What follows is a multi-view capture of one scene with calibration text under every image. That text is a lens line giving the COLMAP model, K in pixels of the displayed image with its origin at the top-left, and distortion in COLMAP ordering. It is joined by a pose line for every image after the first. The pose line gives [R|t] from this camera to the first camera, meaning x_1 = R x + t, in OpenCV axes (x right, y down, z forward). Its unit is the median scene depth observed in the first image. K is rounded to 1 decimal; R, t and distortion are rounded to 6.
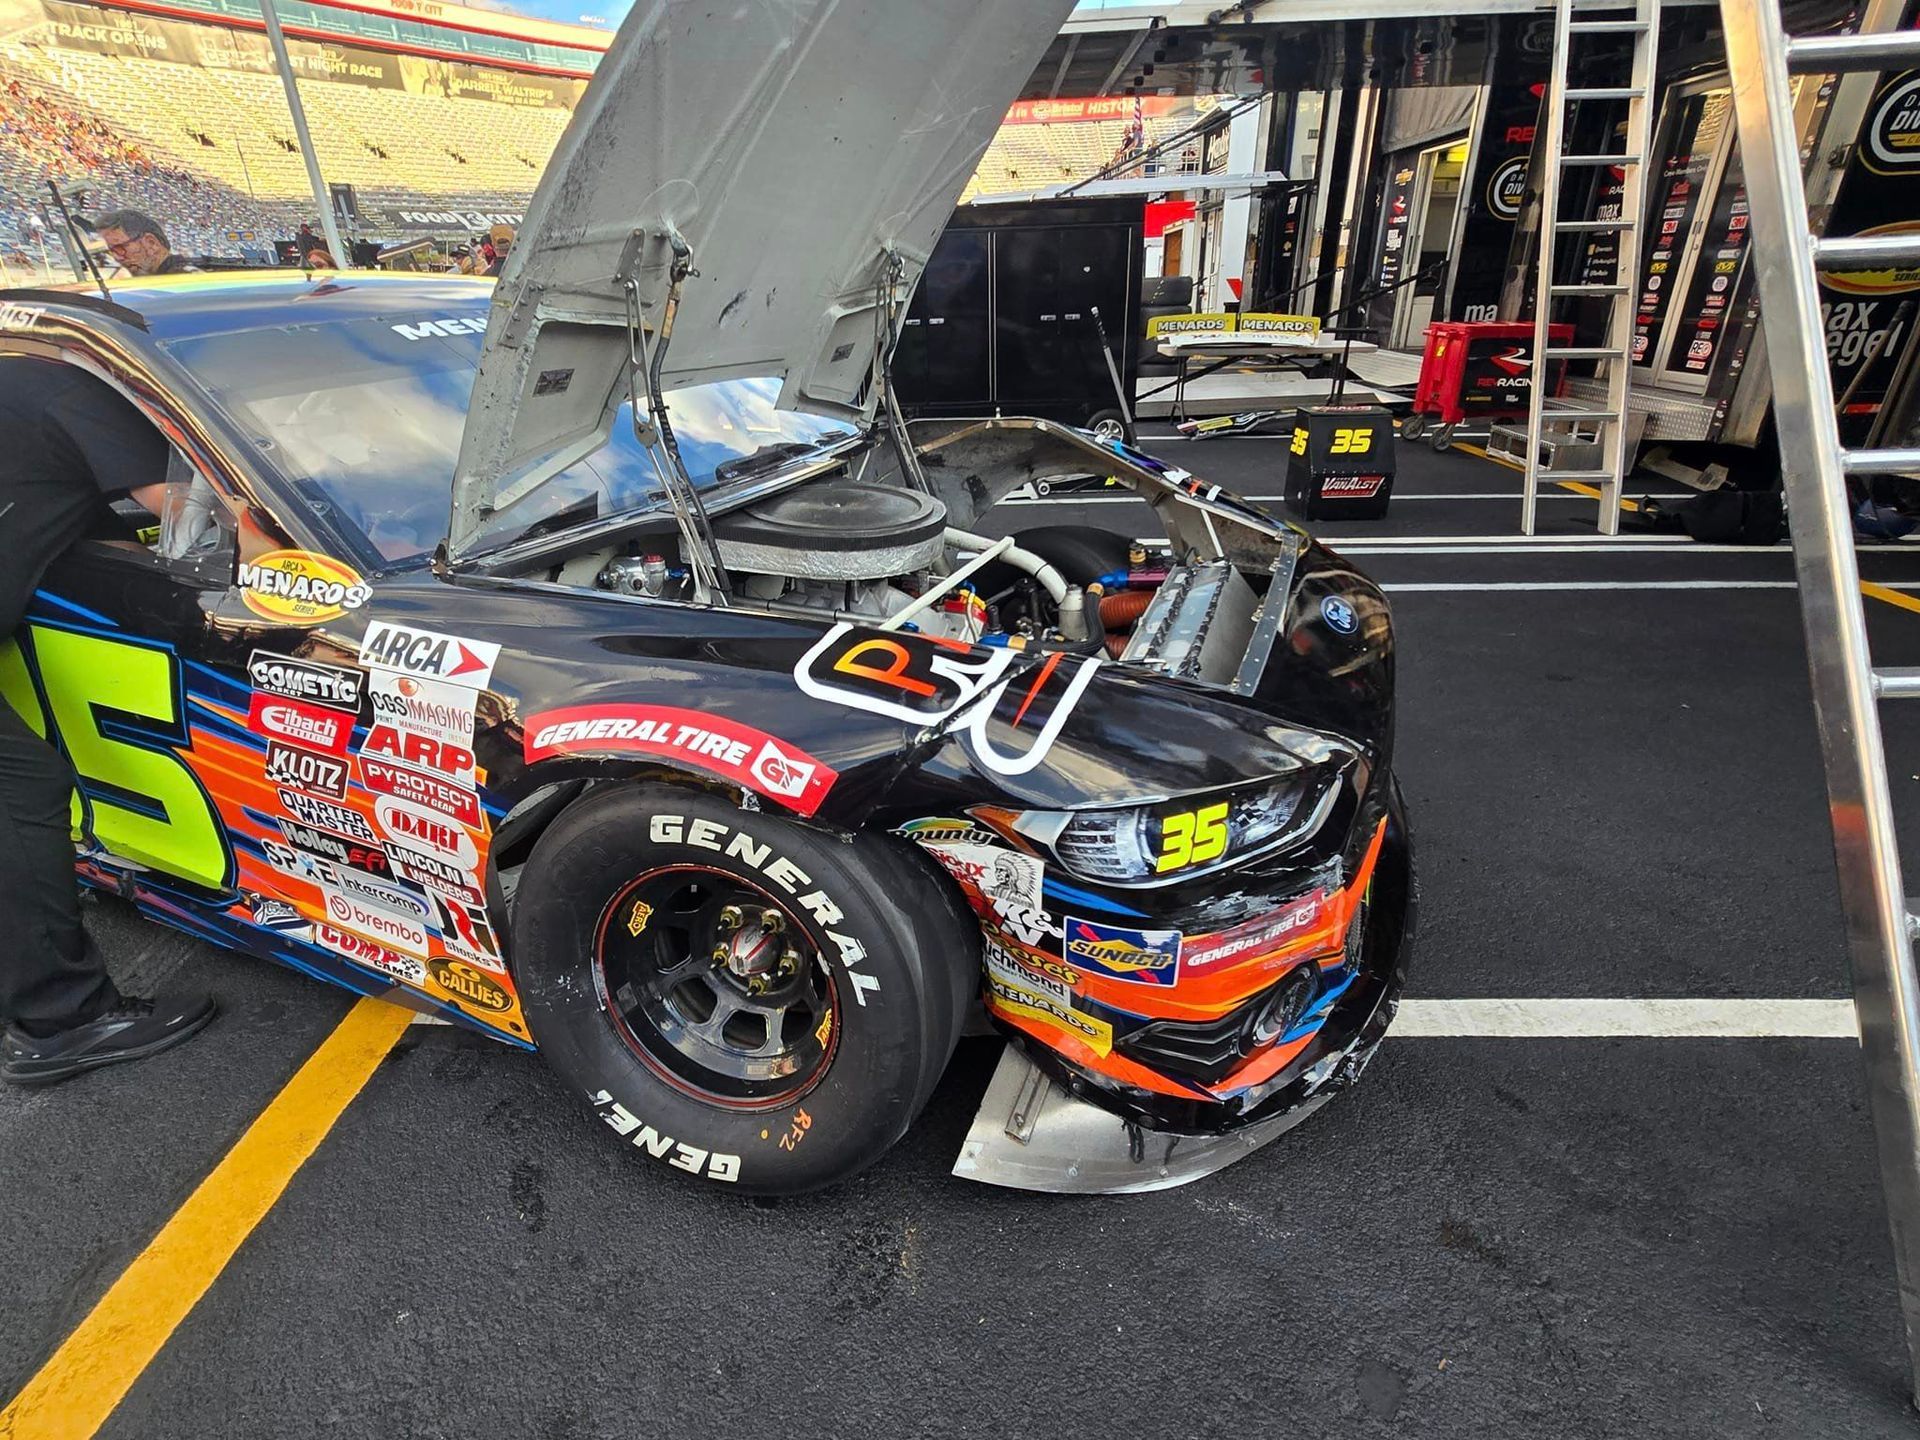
lens RADIAL K [[928.6, 0, 964.0], [0, 928.6, 725.3], [0, 0, 1]] dist [-0.004368, -0.001625]
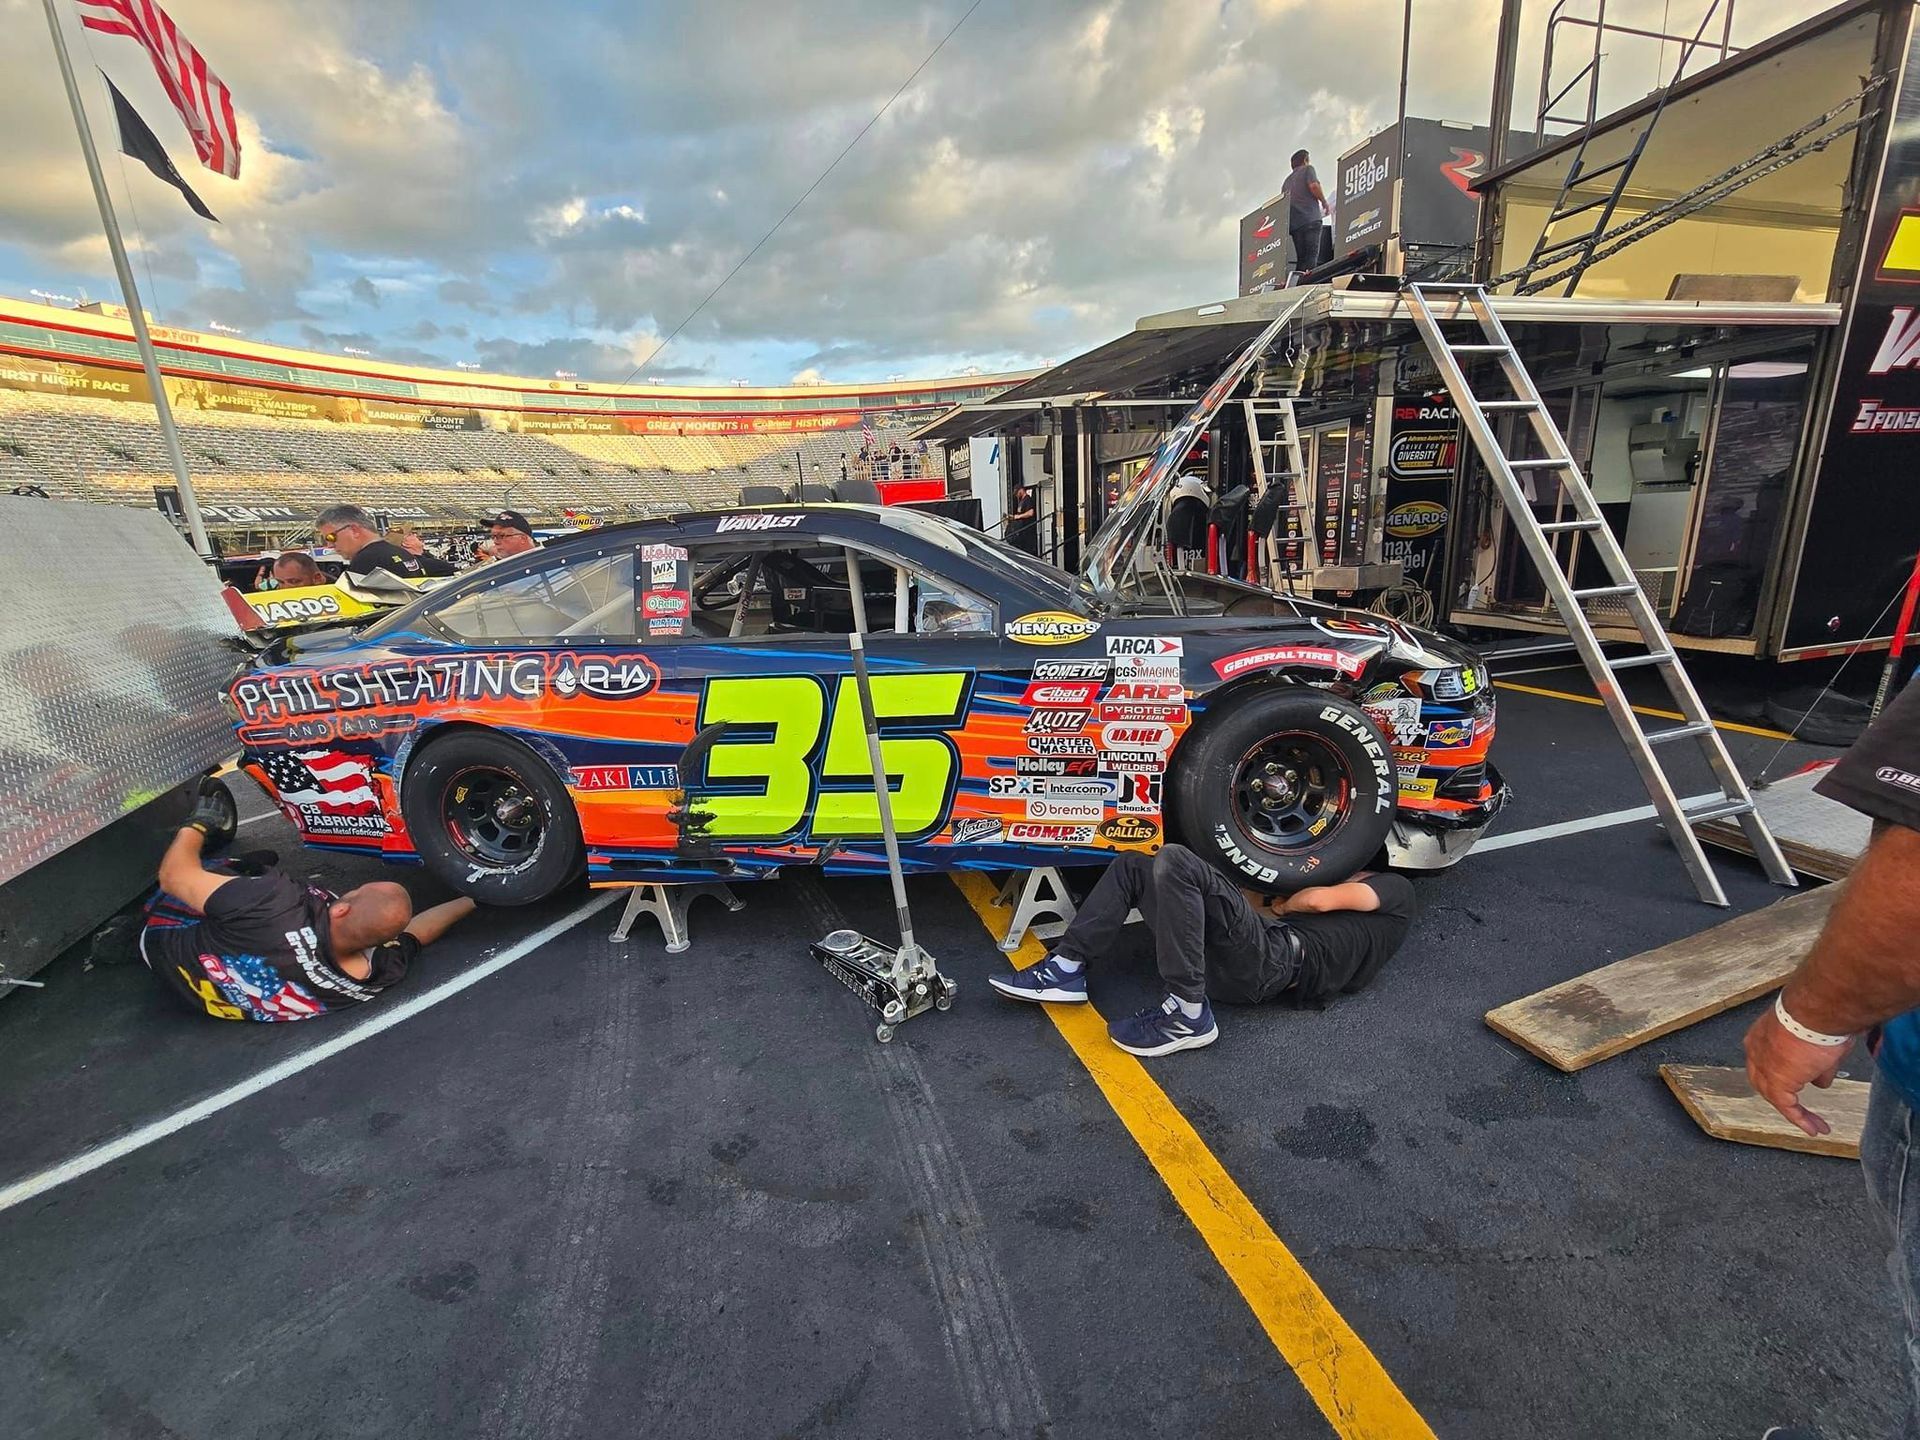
lens RADIAL K [[780.7, 0, 959.8], [0, 780.7, 734.7], [0, 0, 1]] dist [0.000169, 0.000052]
pose [[0.953329, -0.110574, 0.280957, -1.390183], [0.165668, 0.969508, -0.180577, 0.345806], [-0.252423, 0.218695, 0.942579, -0.503758]]
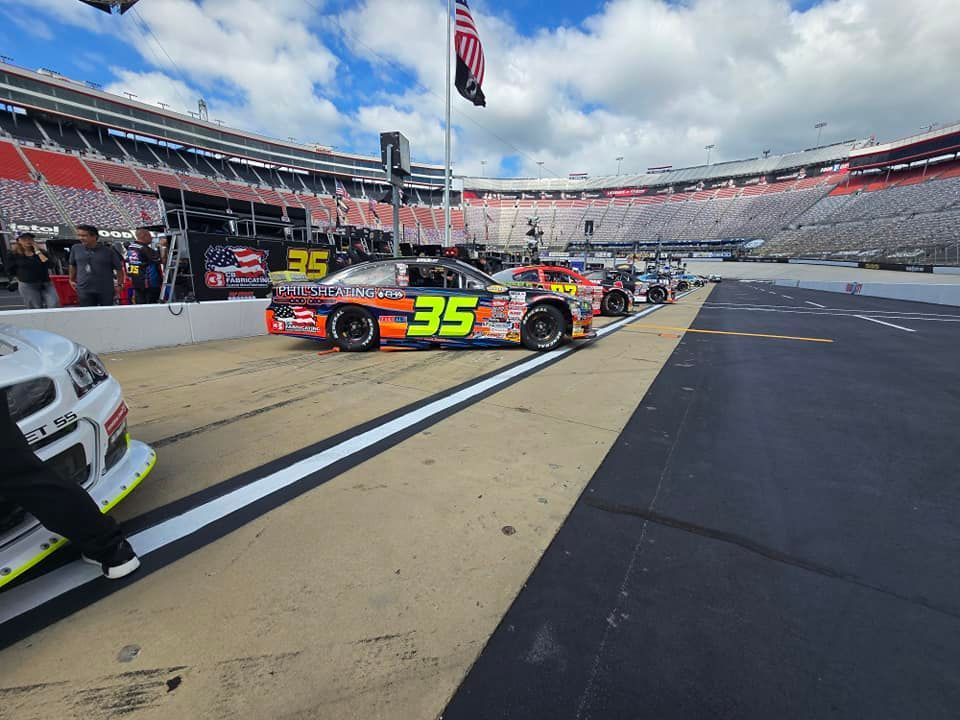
lens RADIAL K [[394.2, 0, 476.8], [0, 394.2, 362.1], [0, 0, 1]] dist [-0.003956, 0.000181]
pose [[0.879165, -0.077156, 0.470229, -2.706988], [0.180327, 0.967286, -0.178435, 1.172744], [-0.441079, 0.241669, 0.864318, -2.028736]]
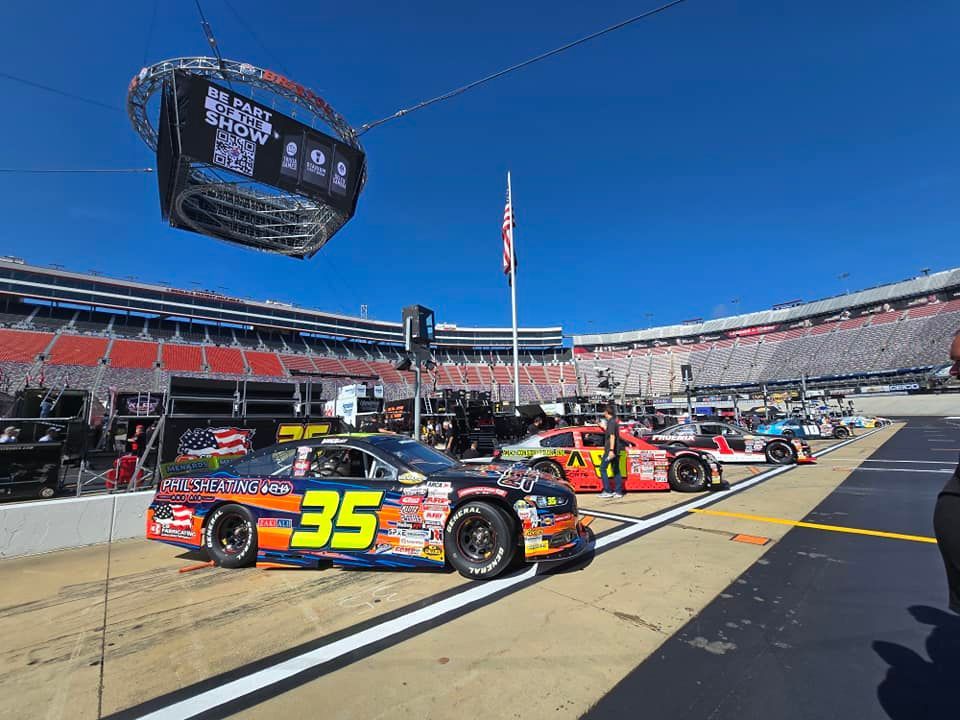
lens RADIAL K [[394.2, 0, 476.8], [0, 394.2, 362.1], [0, 0, 1]] dist [-0.003956, 0.000181]
pose [[0.979884, 0.016448, 0.198887, -0.816902], [0.101583, 0.816715, -0.568030, 0.775057], [-0.171777, 0.576807, 0.798615, -1.684545]]
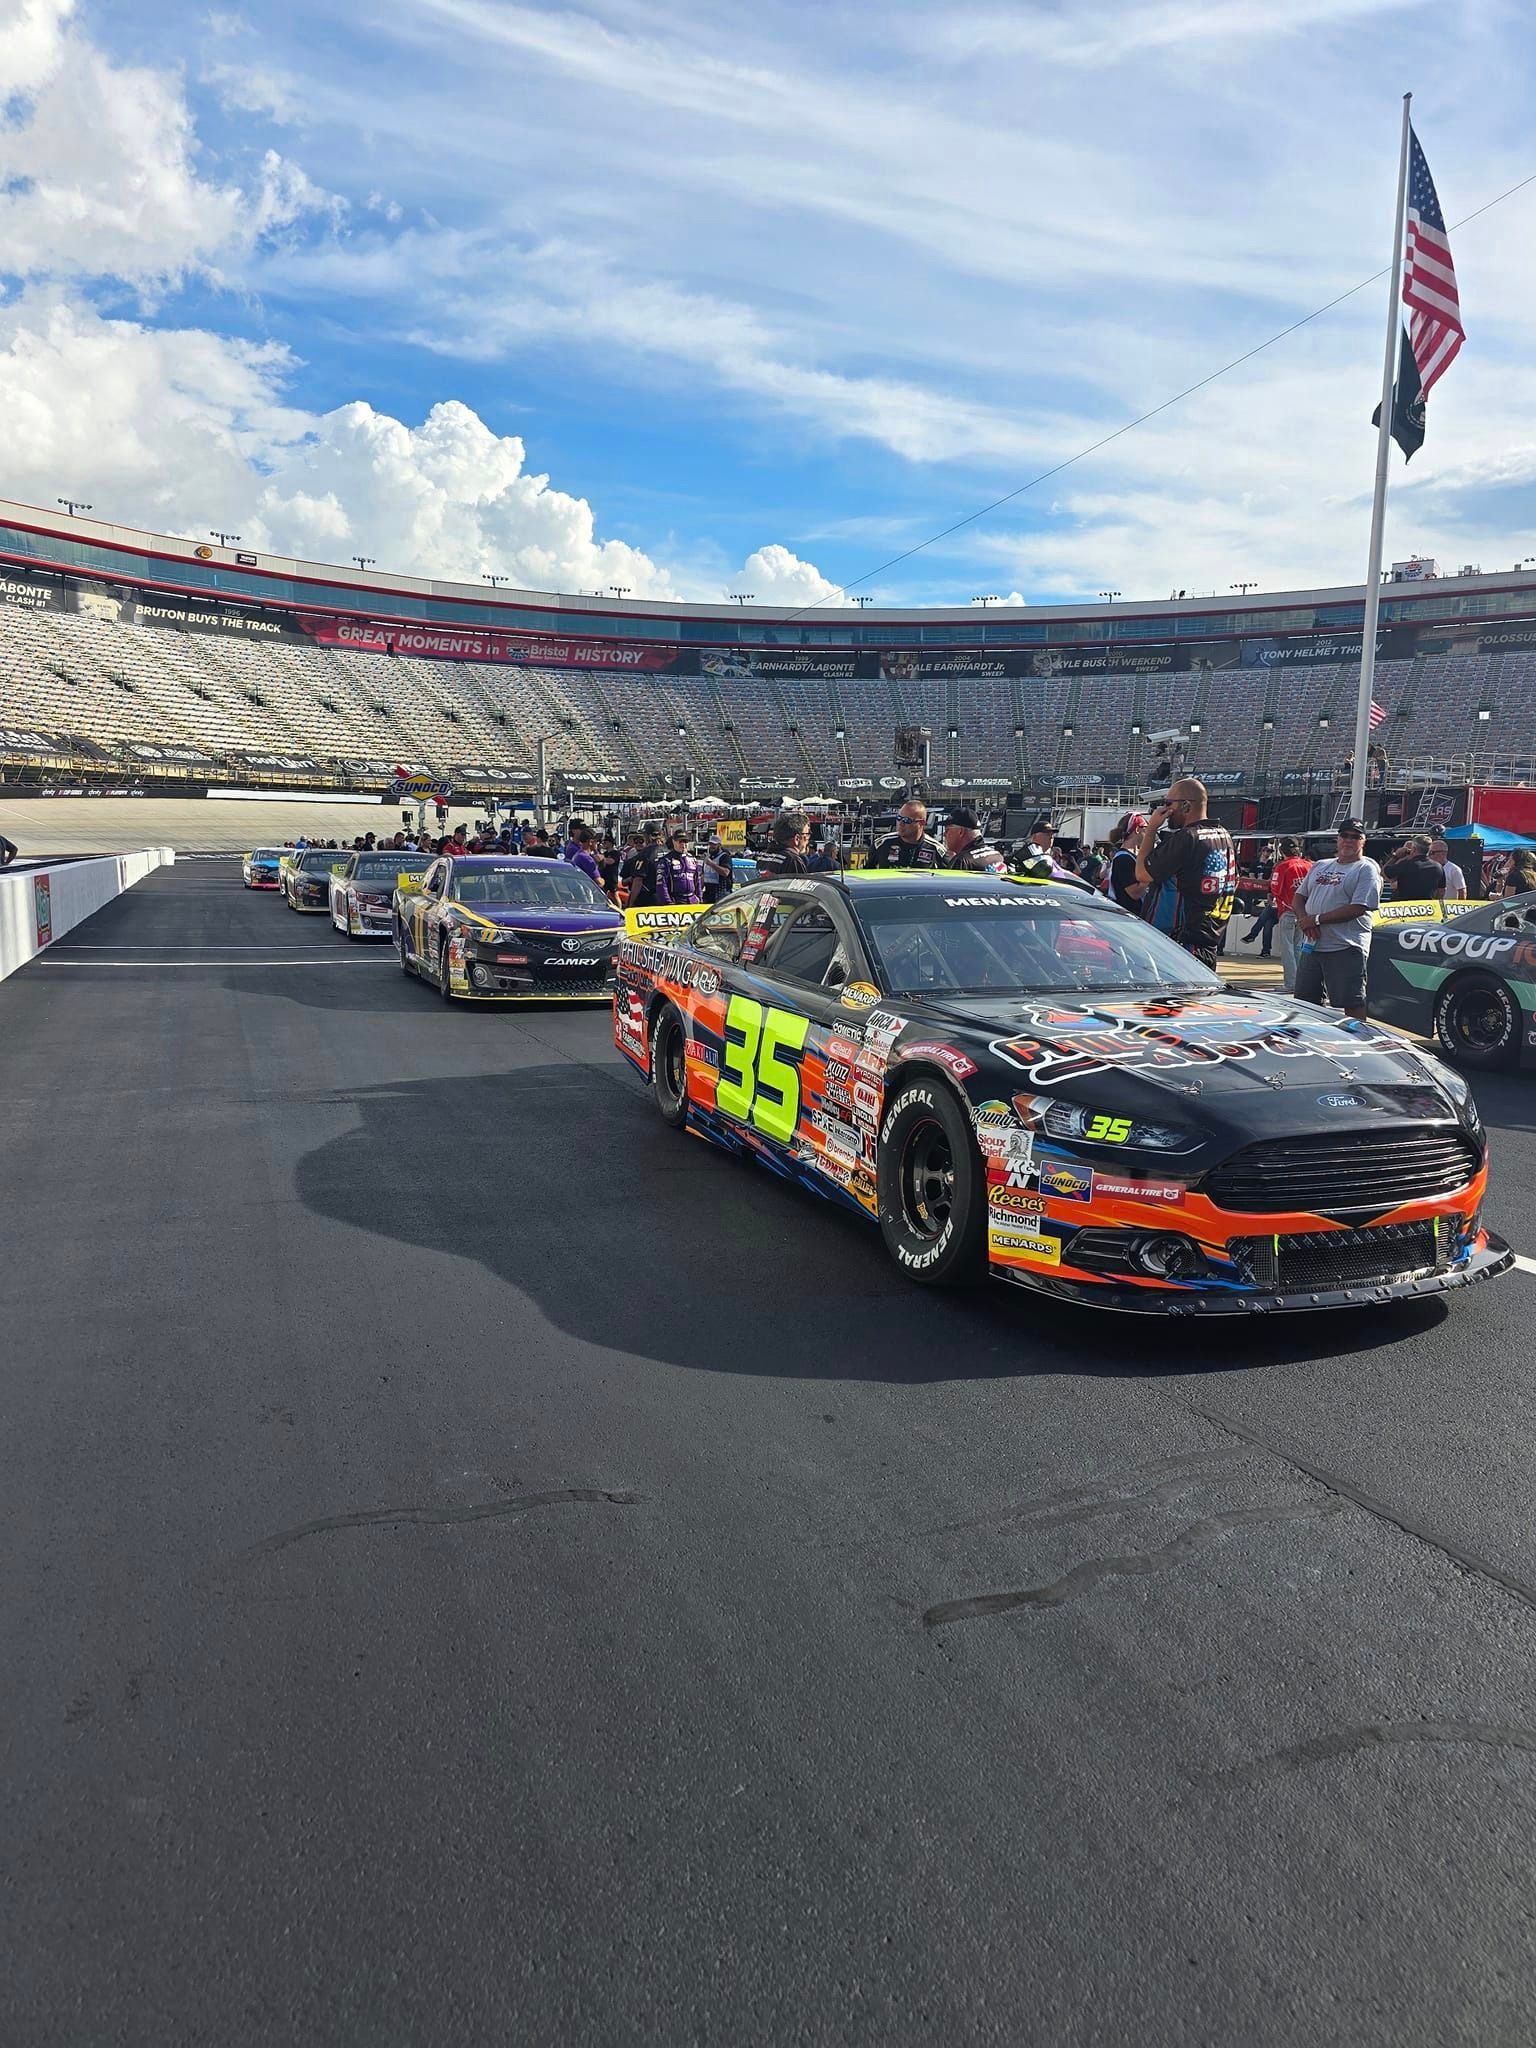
lens RADIAL K [[1396.9, 0, 768.0], [0, 1396.9, 1024.0], [0, 0, 1]] dist [0.130365, -0.223106]
pose [[0.704277, 0.118323, -0.699995, 1.603864], [-0.334273, 0.925140, -0.179938, 0.631644], [0.626302, 0.360716, 0.691107, -1.579337]]
